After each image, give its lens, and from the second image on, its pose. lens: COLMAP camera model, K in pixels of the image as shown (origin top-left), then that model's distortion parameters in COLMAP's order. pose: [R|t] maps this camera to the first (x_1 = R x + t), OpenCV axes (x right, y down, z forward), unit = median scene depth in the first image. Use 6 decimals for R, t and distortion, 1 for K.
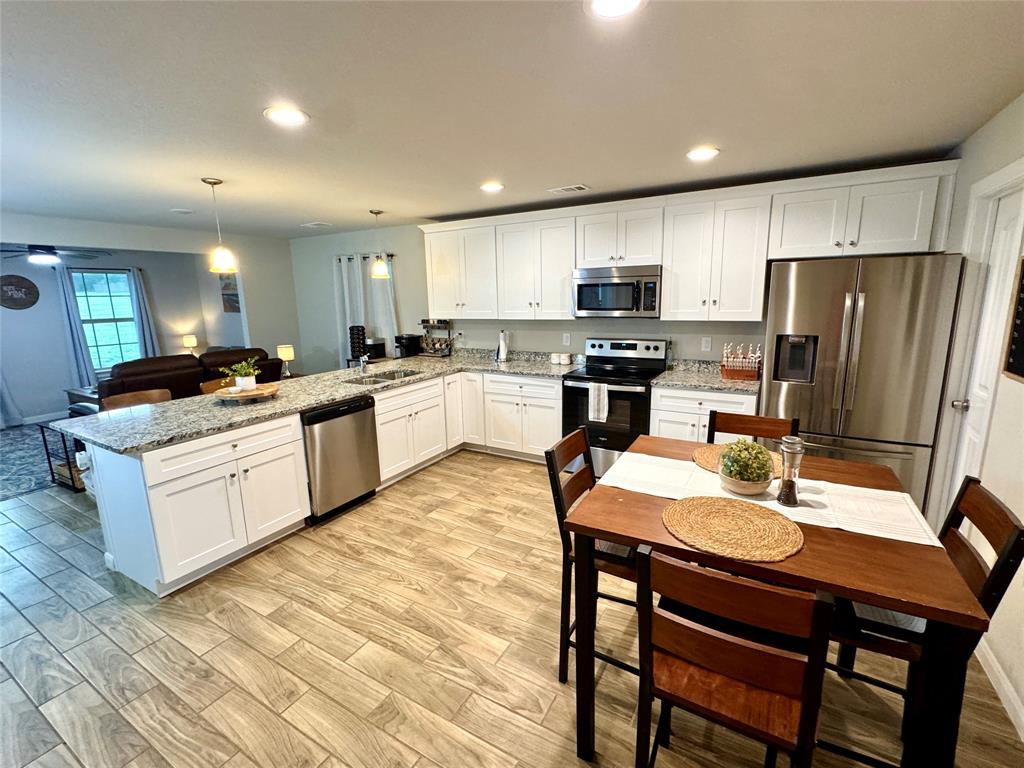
lens RADIAL K [[447.2, 0, 506.6], [0, 447.2, 384.8], [0, 0, 1]] dist [0.005355, 0.000867]
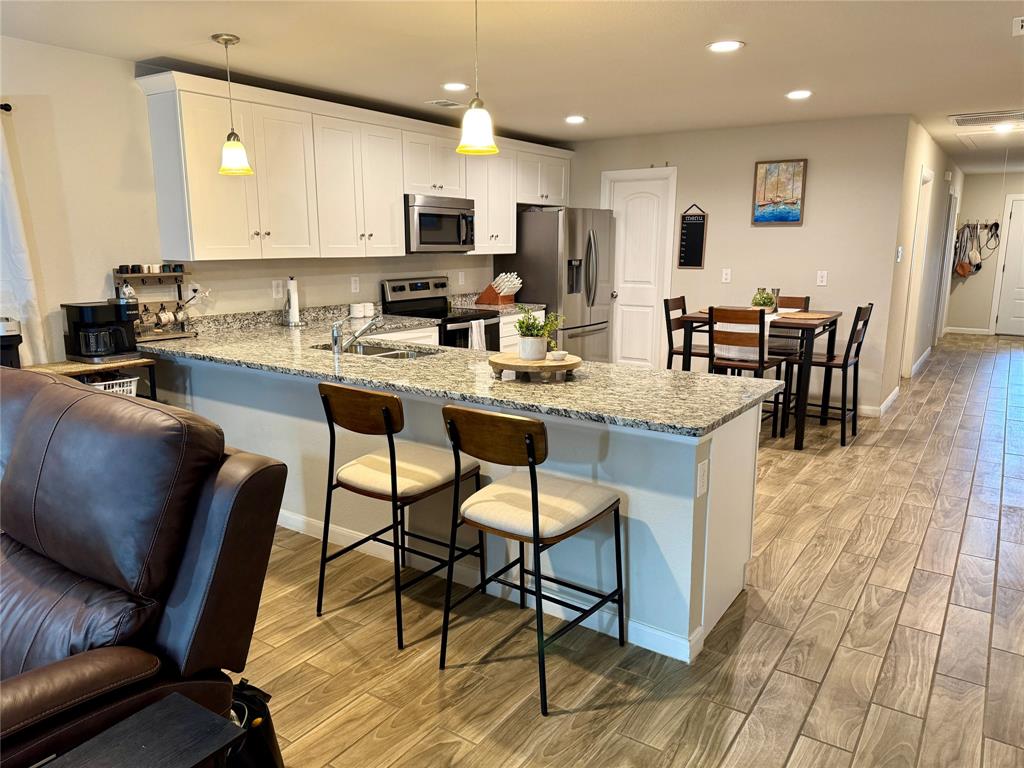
lens RADIAL K [[706.6, 0, 508.3], [0, 706.6, 386.4], [0, 0, 1]] dist [0.003002, -0.003949]
pose [[0.086434, -0.173764, 0.980987, -1.292934], [0.198373, 0.967956, 0.153977, -0.084760], [-0.976308, 0.181292, 0.118135, 0.794974]]
